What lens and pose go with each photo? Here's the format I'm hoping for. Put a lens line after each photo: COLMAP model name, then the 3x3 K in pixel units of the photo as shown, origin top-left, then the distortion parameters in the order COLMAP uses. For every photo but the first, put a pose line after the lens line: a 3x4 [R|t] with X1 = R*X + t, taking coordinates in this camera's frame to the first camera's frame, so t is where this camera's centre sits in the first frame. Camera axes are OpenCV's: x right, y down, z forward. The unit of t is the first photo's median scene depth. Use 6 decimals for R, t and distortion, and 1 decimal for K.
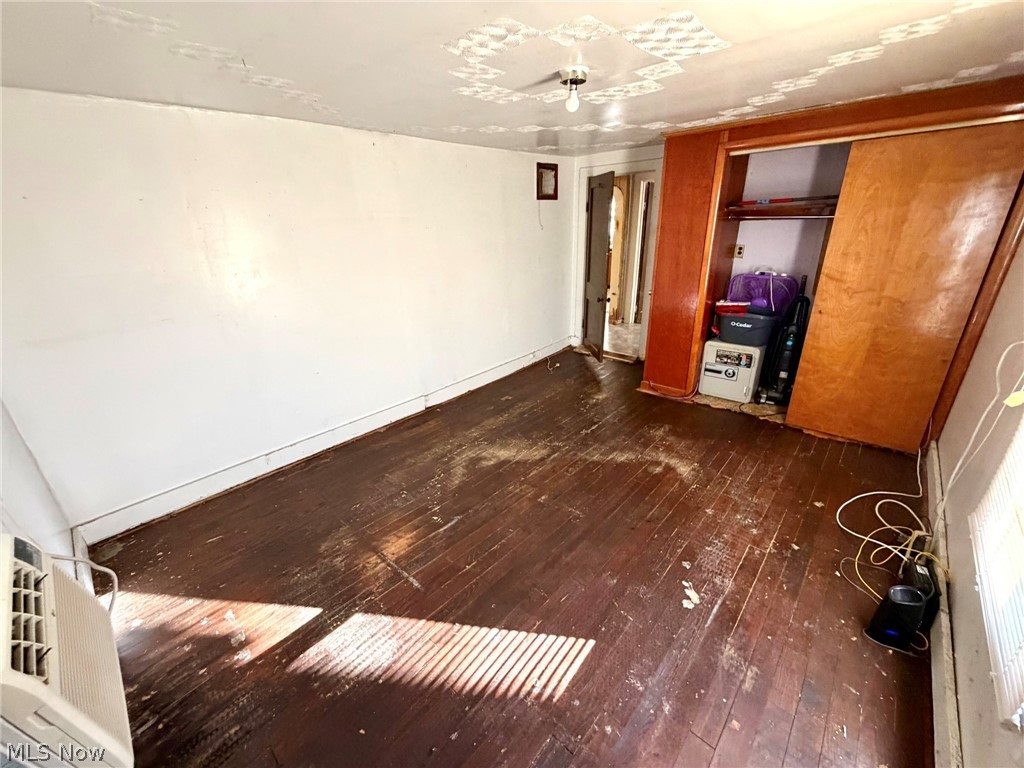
lens RADIAL K [[410.7, 0, 512.0], [0, 410.7, 384.0], [0, 0, 1]] dist [0.001722, 0.000122]
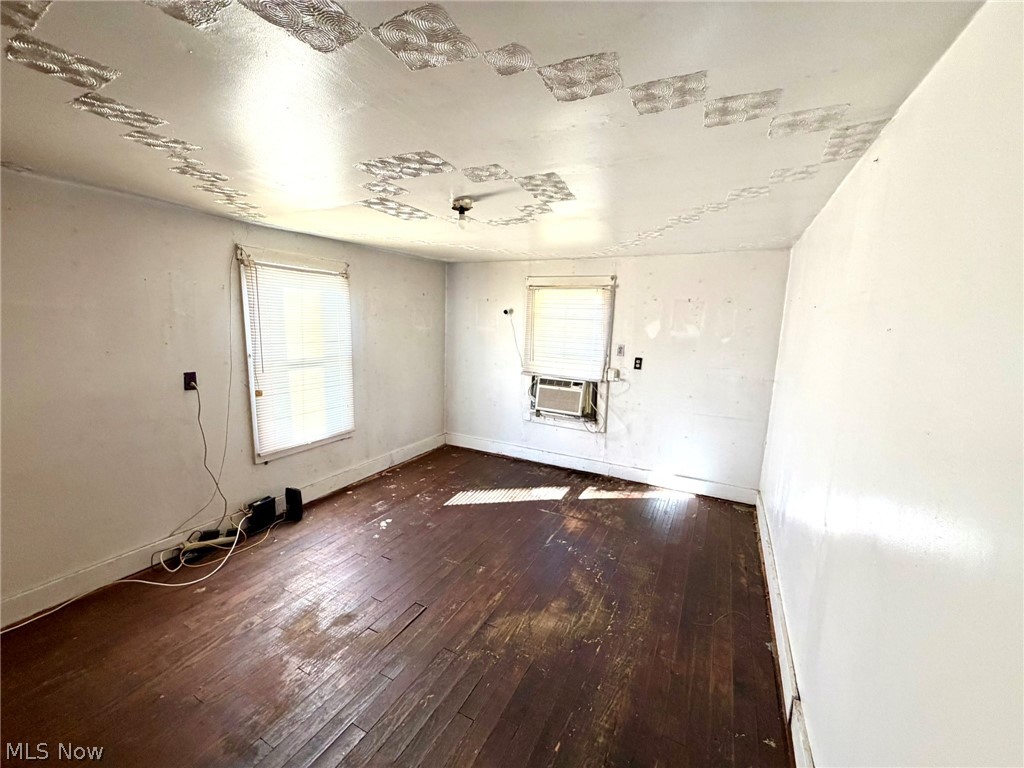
lens RADIAL K [[410.7, 0, 512.0], [0, 410.7, 384.0], [0, 0, 1]] dist [0.001722, 0.000122]
pose [[-0.966150, 0.048841, -0.253314, 0.263766], [-0.087693, 0.861269, 0.500525, -0.713700], [0.242618, 0.505796, -0.827833, 1.810874]]
